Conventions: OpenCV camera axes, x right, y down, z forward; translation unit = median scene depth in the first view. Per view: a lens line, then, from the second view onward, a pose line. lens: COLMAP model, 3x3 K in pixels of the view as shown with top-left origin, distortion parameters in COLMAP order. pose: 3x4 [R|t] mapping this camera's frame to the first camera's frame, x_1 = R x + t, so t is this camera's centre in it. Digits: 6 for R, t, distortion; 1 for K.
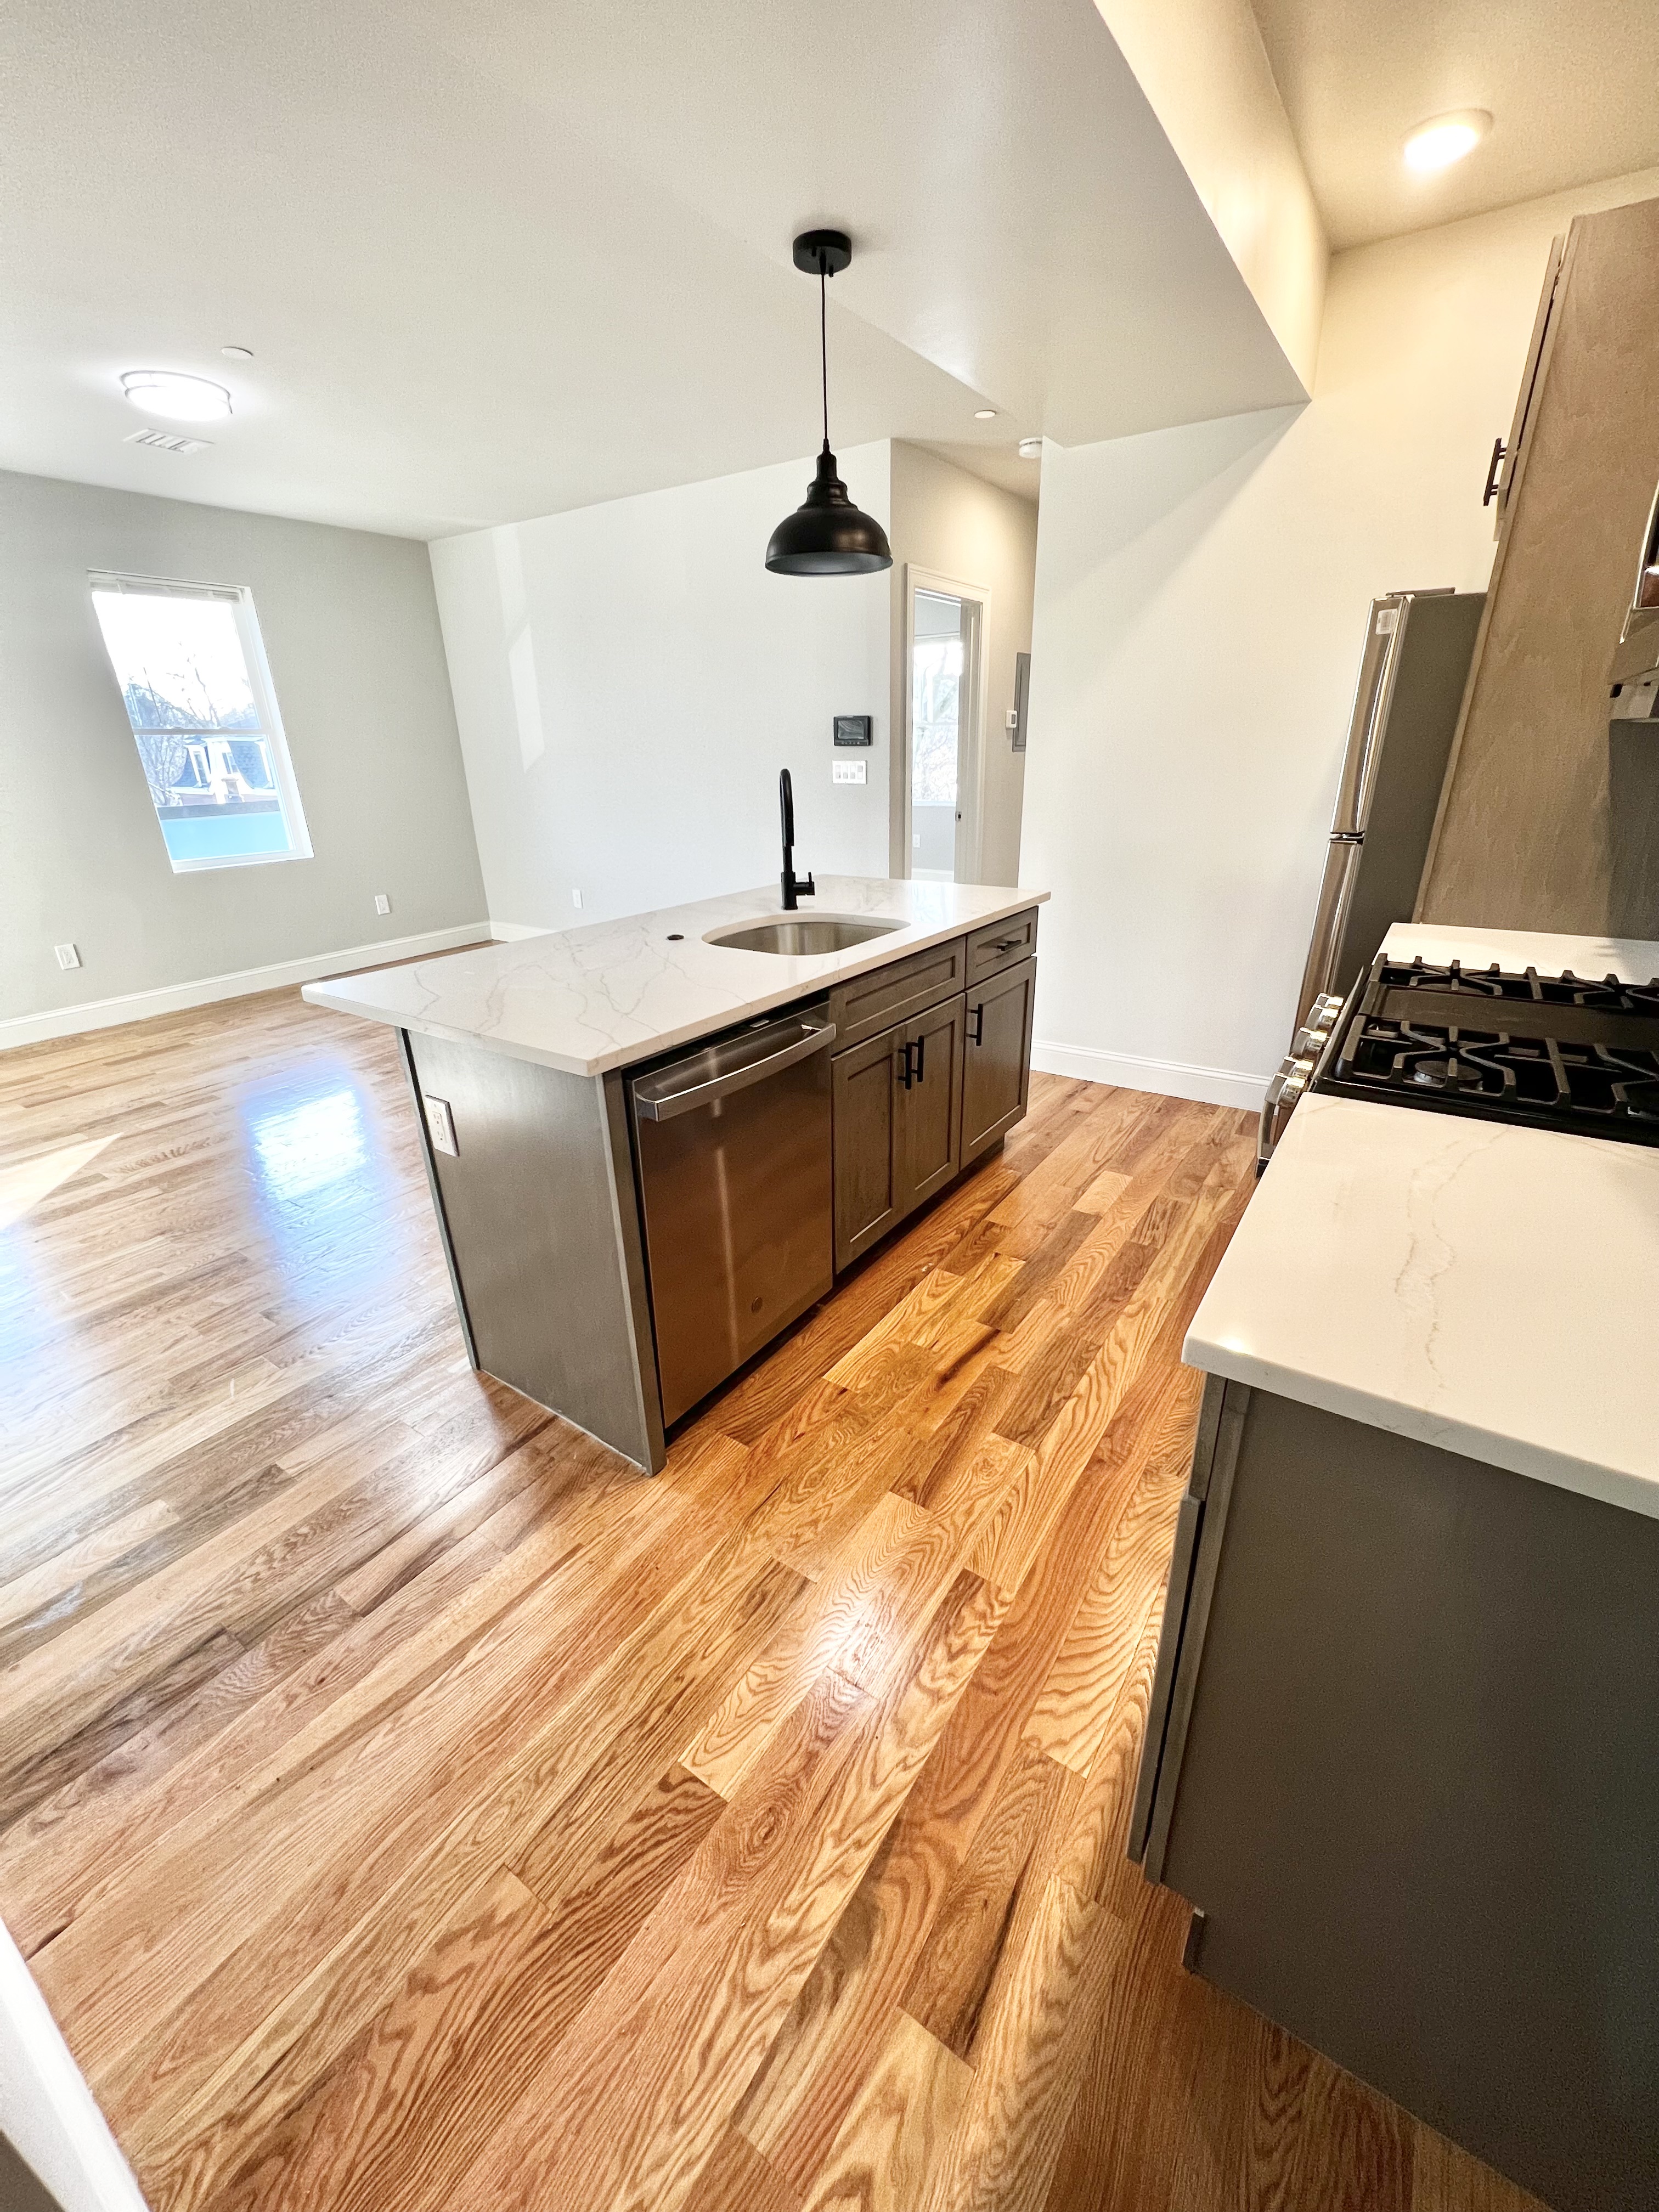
lens RADIAL K [[886.2, 0, 829.5], [0, 886.2, 1106.0], [0, 0, 1]] dist [0.000035, -0.000010]
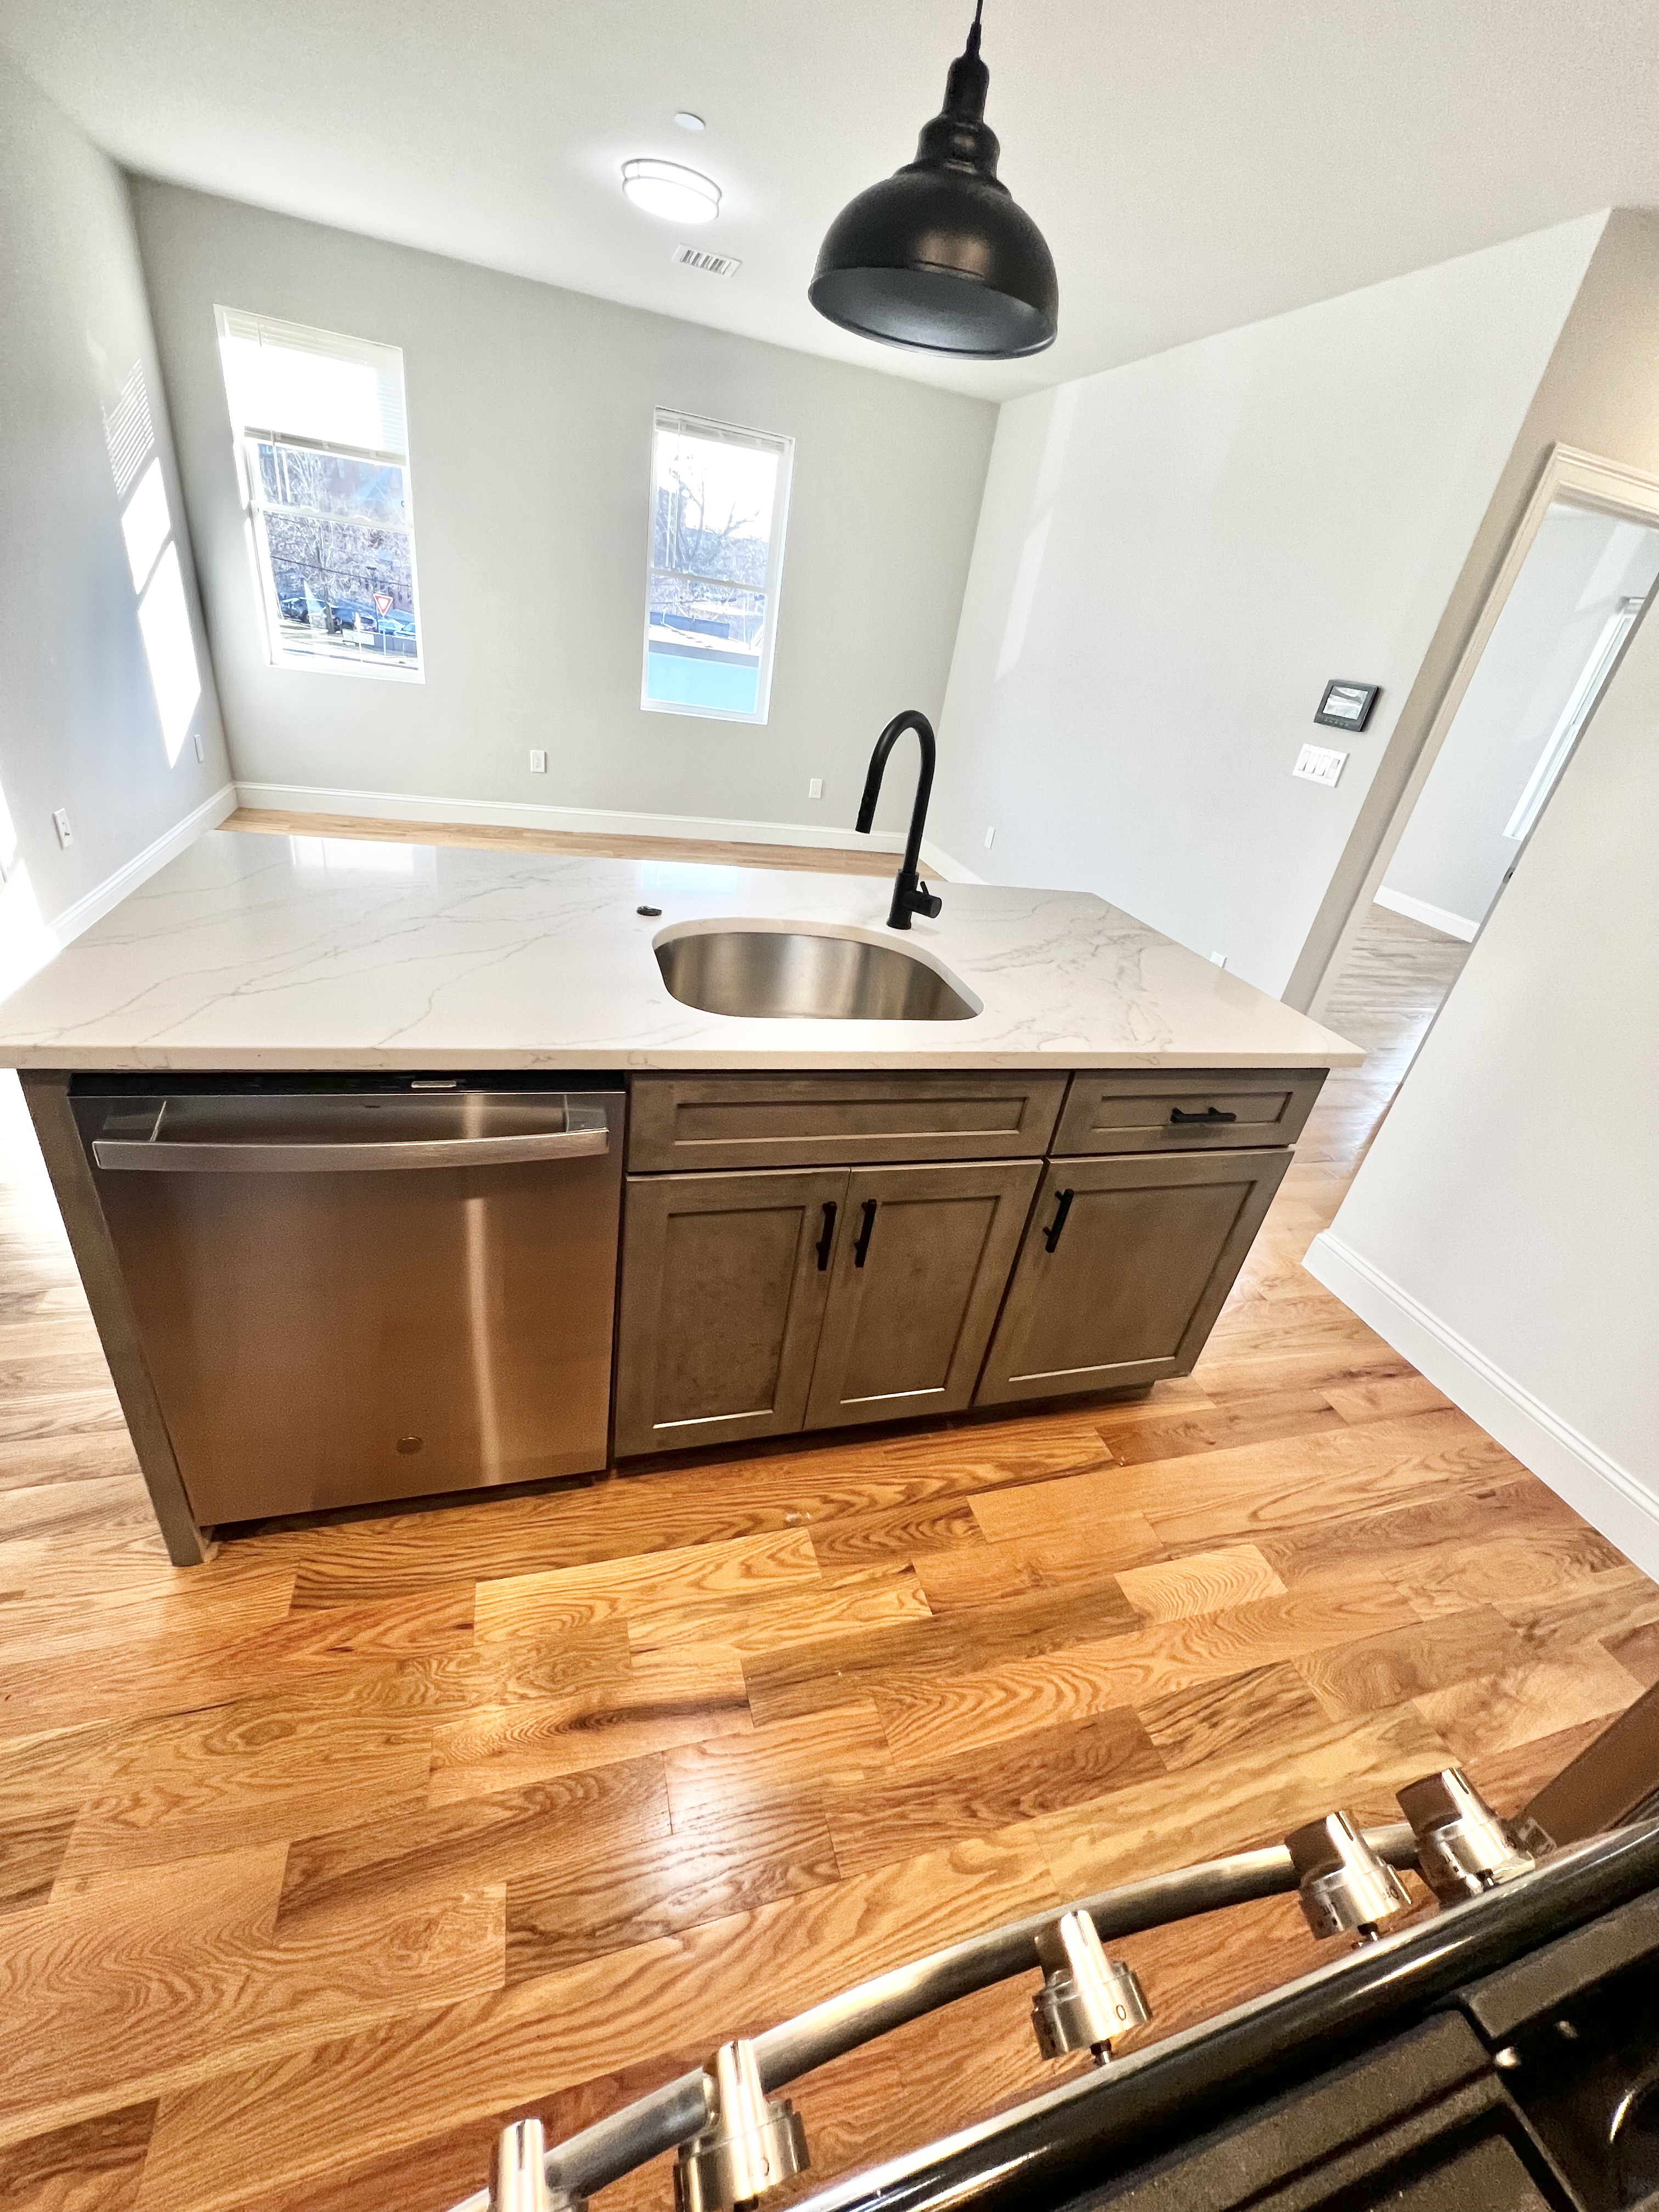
lens RADIAL K [[885.1, 0, 829.5], [0, 885.1, 1106.0], [0, 0, 1]] dist [-0.003546, 0.000808]
pose [[0.767733, 0.421515, -0.482609, 0.290197], [-0.385999, 0.905409, 0.176747, -0.196731], [0.511460, 0.050592, 0.857817, 0.412071]]
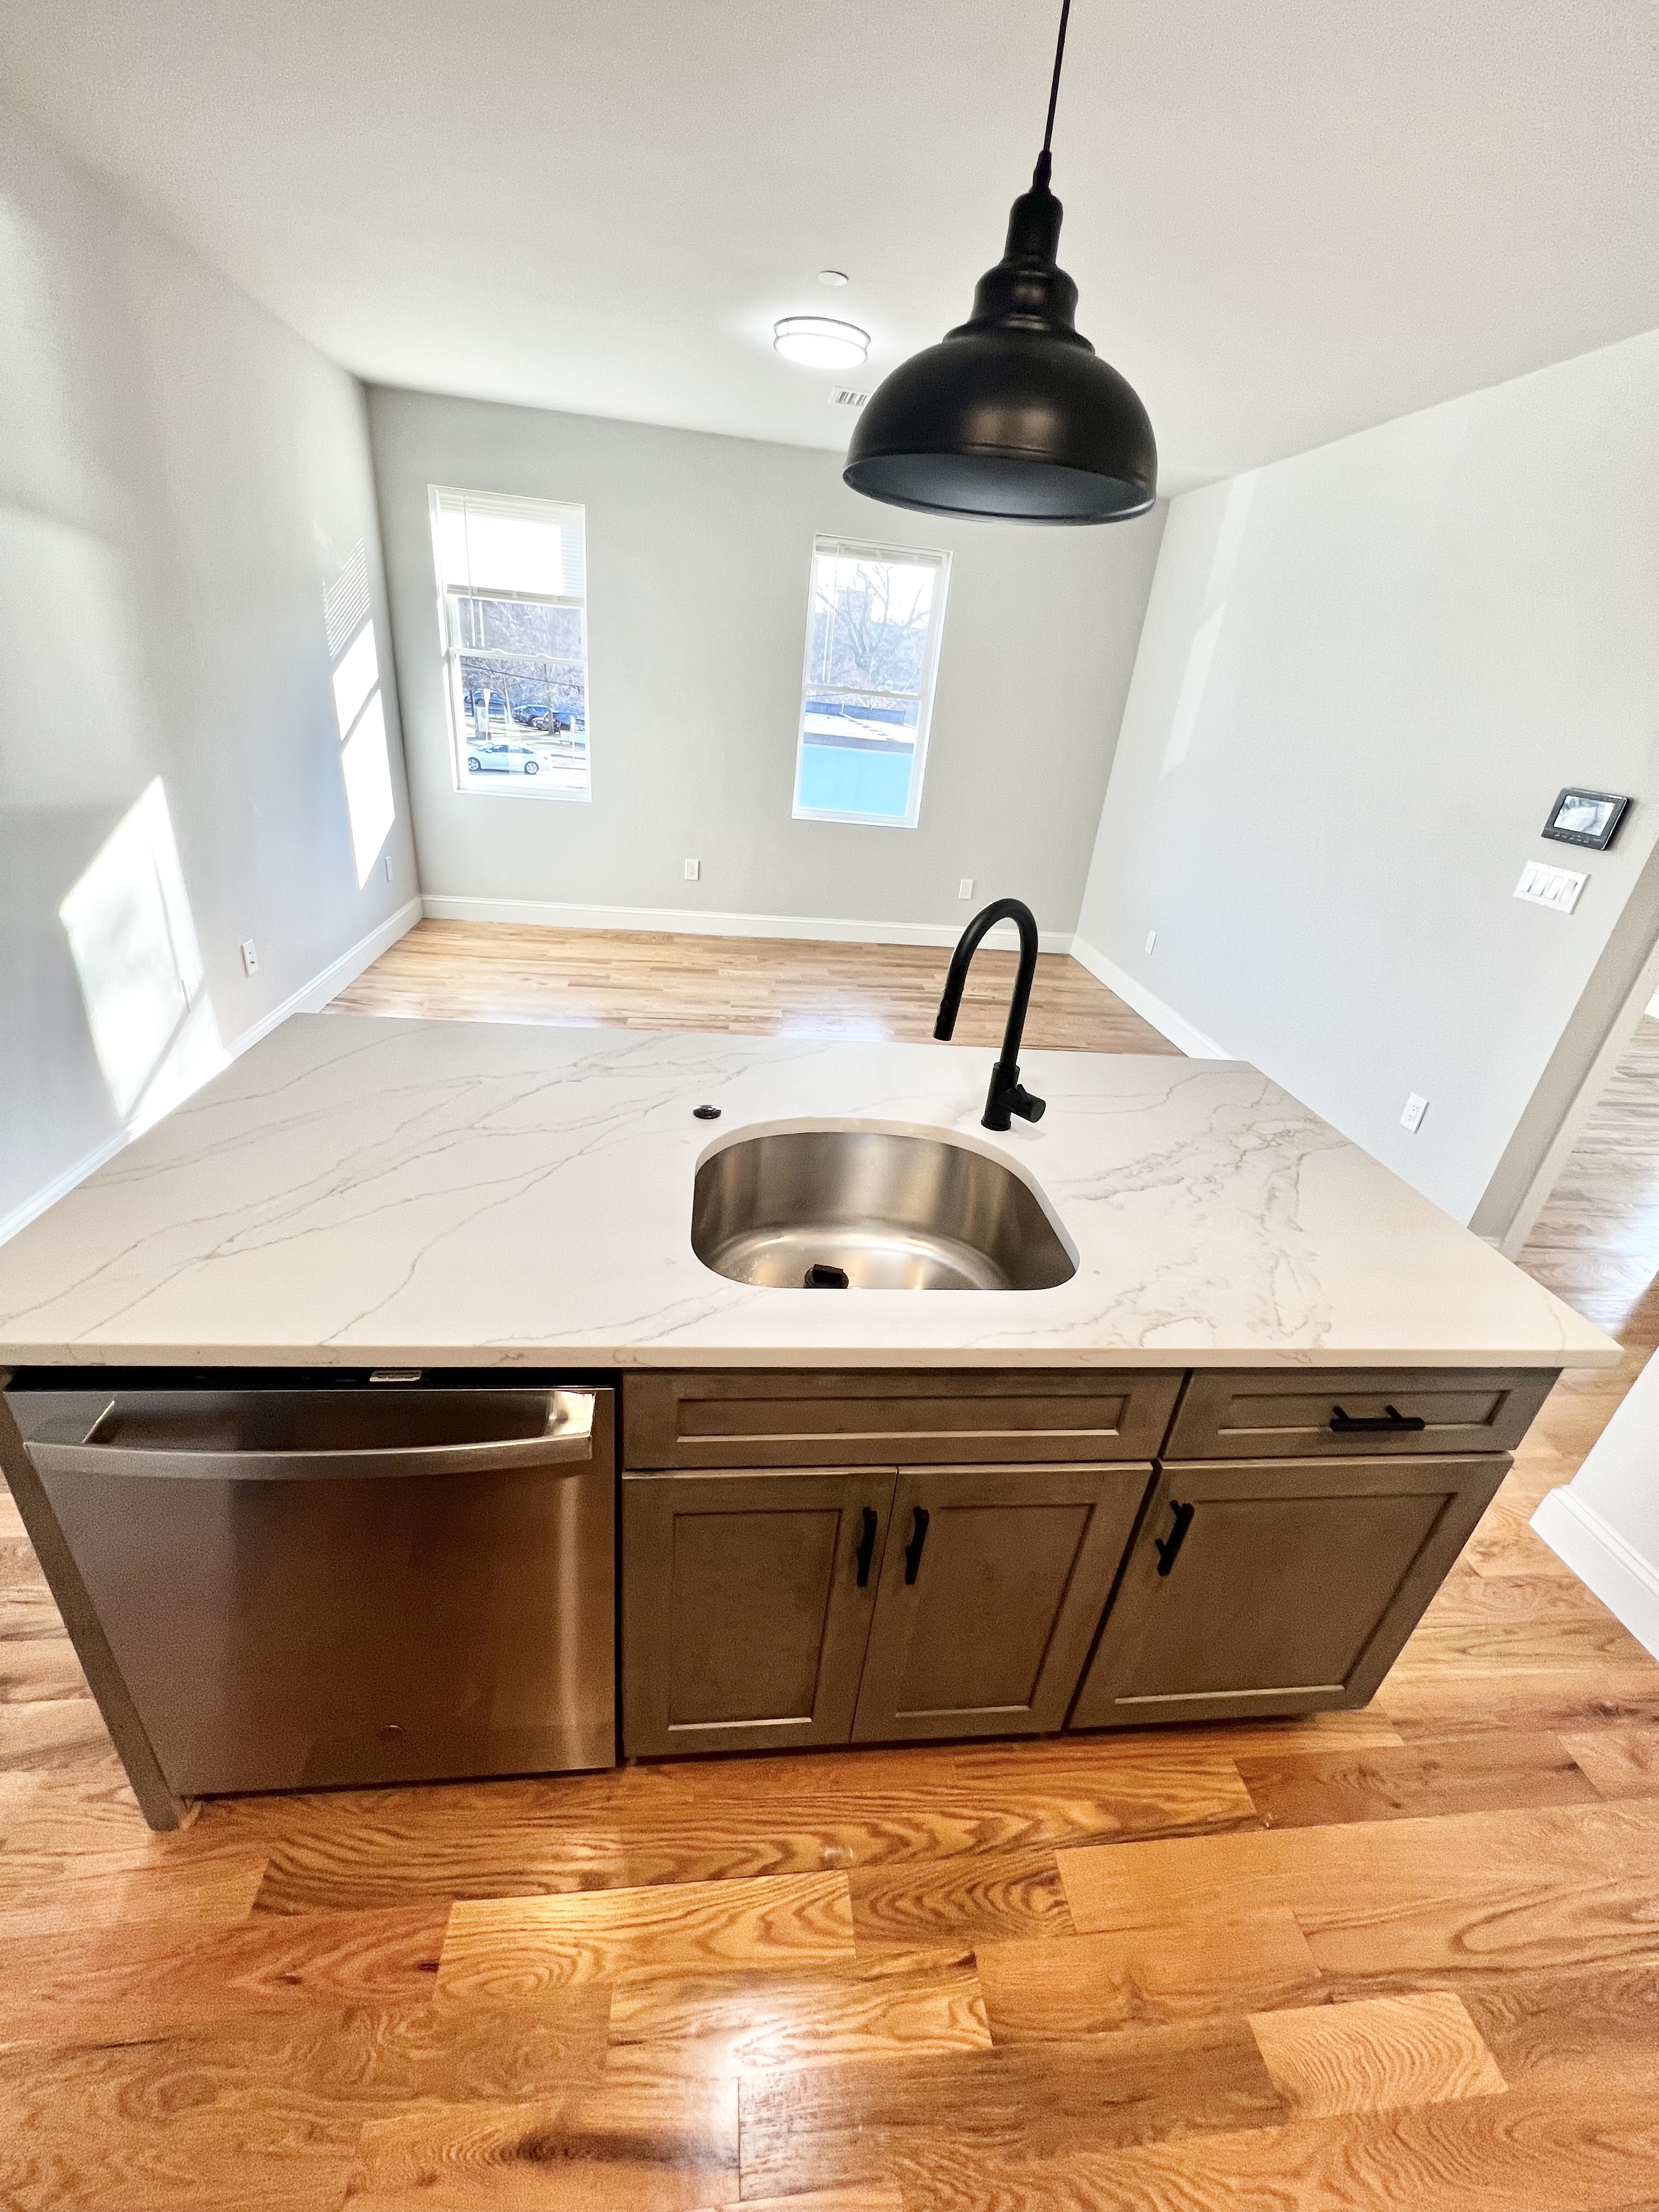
lens RADIAL K [[885.1, 0, 829.5], [0, 885.1, 1106.0], [0, 0, 1]] dist [-0.003546, 0.000808]
pose [[0.647921, 0.407227, -0.643712, 0.245903], [-0.388660, 0.903548, 0.180403, -0.293581], [0.655089, 0.133298, 0.743700, 0.504390]]
